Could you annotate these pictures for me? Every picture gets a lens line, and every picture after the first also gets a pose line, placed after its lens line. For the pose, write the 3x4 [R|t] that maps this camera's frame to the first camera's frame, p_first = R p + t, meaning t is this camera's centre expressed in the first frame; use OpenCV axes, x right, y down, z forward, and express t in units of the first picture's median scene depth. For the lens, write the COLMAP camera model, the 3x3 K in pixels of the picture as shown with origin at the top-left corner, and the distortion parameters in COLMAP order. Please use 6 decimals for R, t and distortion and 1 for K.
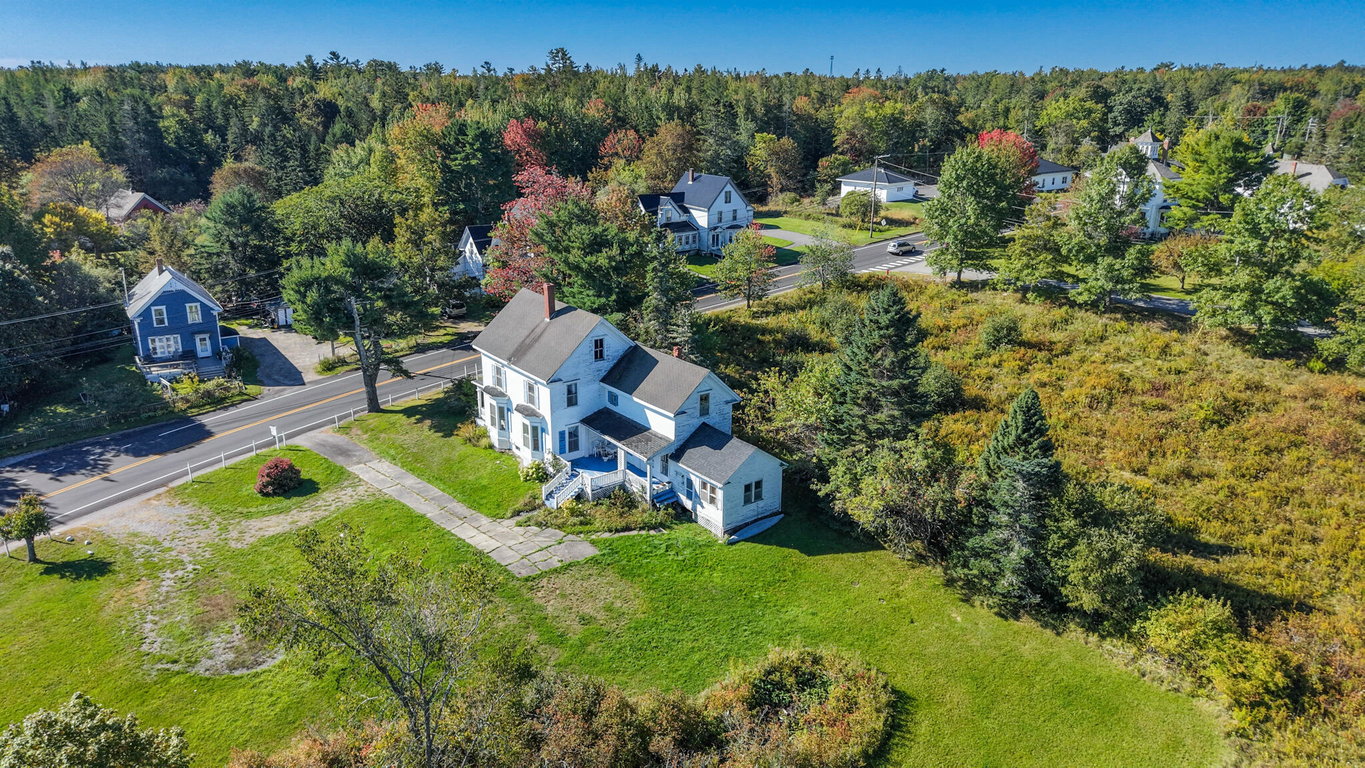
lens RADIAL K [[911.1, 0, 682.5], [0, 911.1, 384.0], [0, 0, 1]] dist [0.029348, -0.035146]
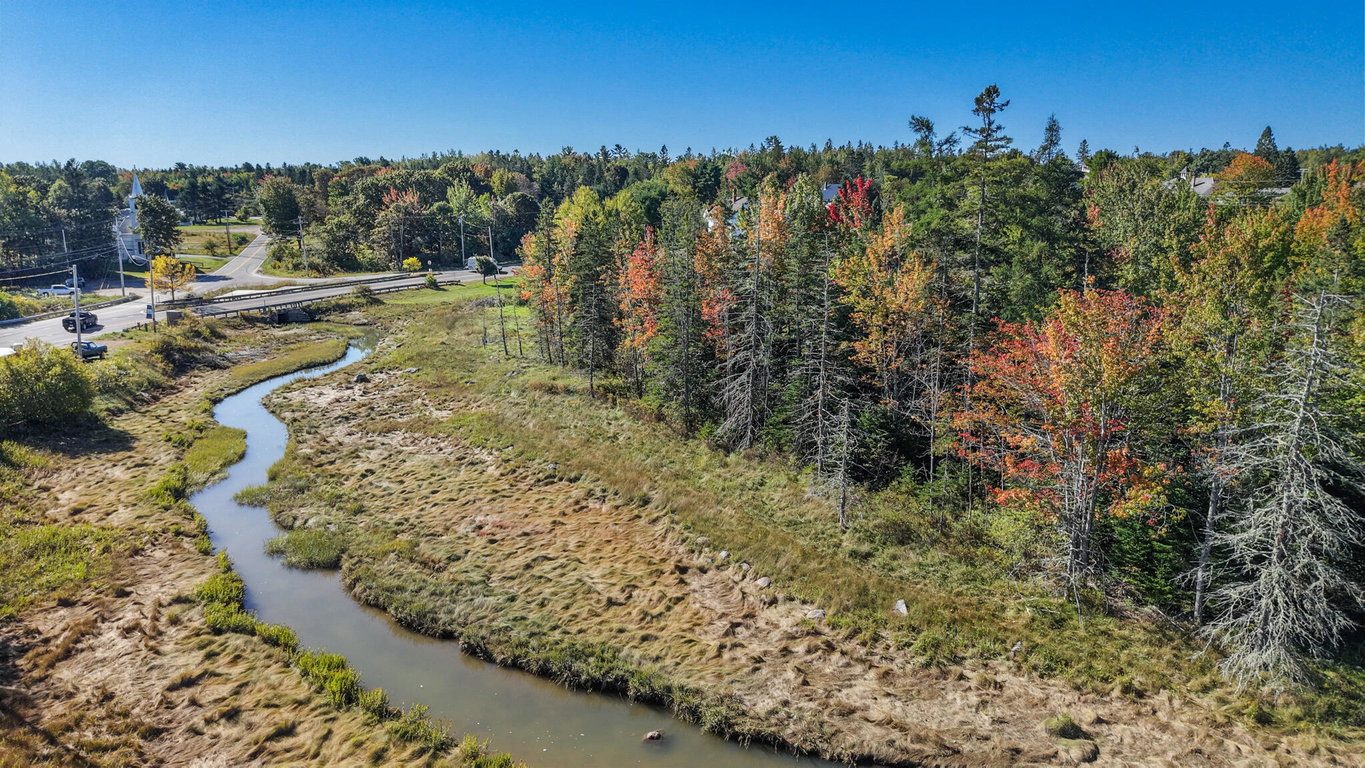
lens RADIAL K [[911.1, 0, 682.5], [0, 911.1, 384.0], [0, 0, 1]] dist [0.029348, -0.035146]
pose [[0.970128, 0.048118, -0.237774, 0.181526], [-0.074173, 0.992028, -0.101874, 0.363610], [0.230976, 0.116467, 0.965963, -0.769821]]
